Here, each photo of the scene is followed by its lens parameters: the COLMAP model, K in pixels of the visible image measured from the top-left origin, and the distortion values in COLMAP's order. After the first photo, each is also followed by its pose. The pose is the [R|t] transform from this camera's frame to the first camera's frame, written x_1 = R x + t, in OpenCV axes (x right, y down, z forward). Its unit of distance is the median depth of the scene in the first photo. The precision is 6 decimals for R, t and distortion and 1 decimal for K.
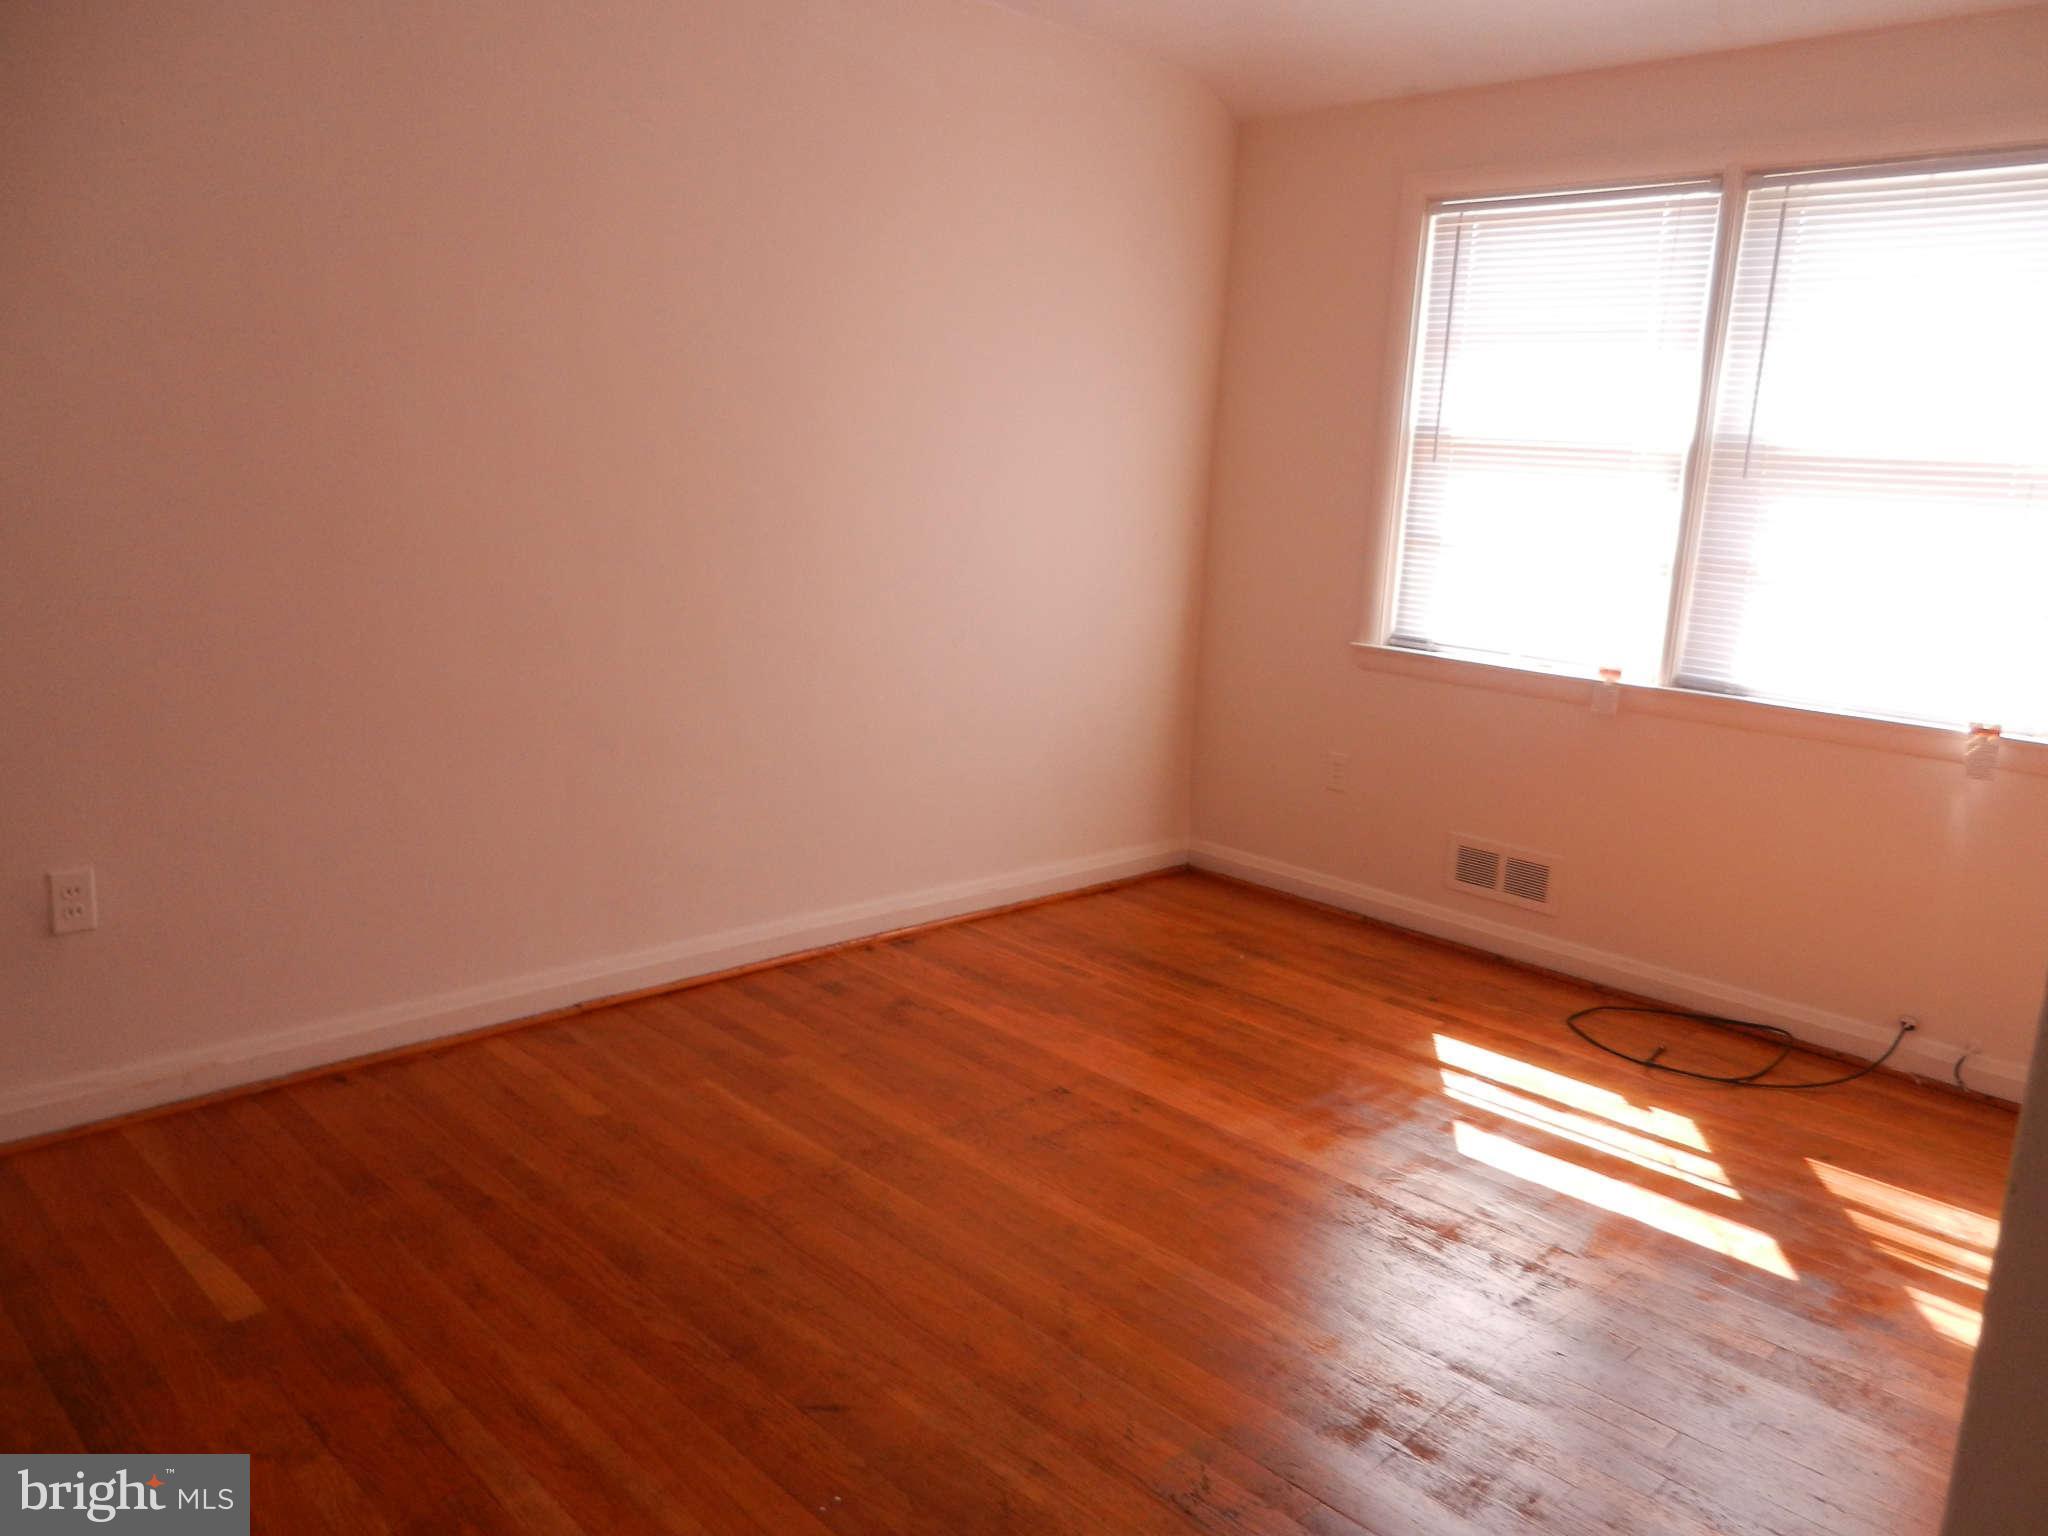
lens RADIAL K [[1571.5, 0, 1024.0], [0, 1571.5, 768.0], [0, 0, 1]] dist [-0.046426, 0.006289]
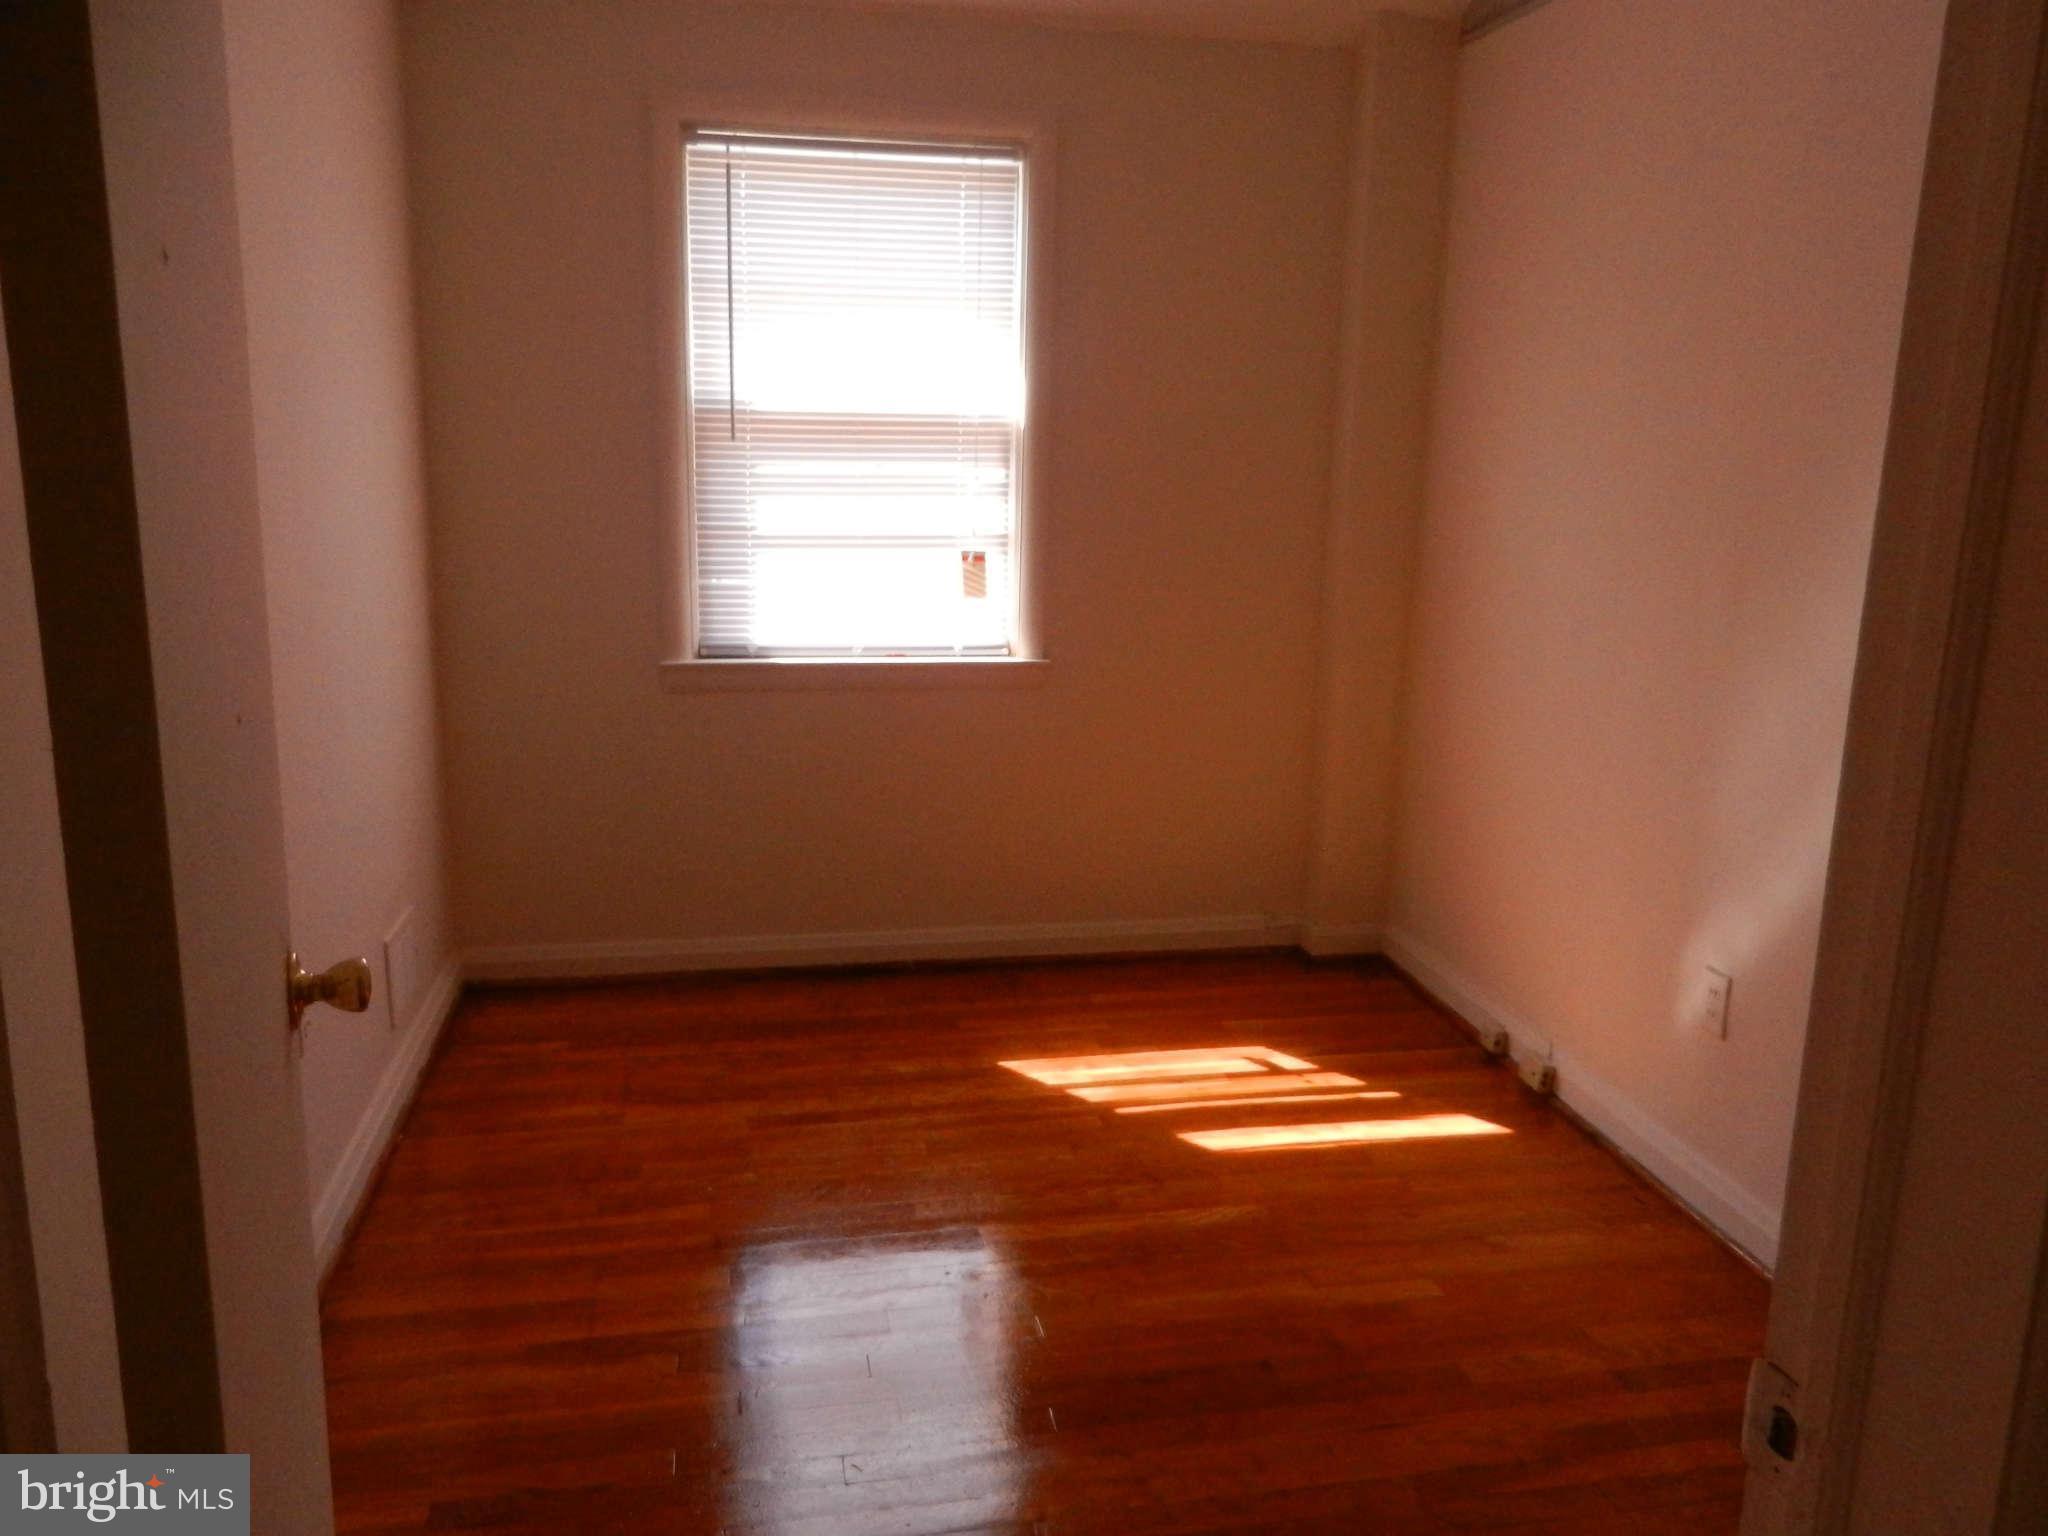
lens RADIAL K [[1528.6, 0, 1024.0], [0, 1528.6, 768.0], [0, 0, 1]] dist [0.027785, 0.000424]
pose [[0.539005, -0.203199, 0.817425, -0.367867], [0.175514, 0.976257, 0.126950, -0.094892], [-0.823813, 0.075043, 0.561872, 0.388522]]
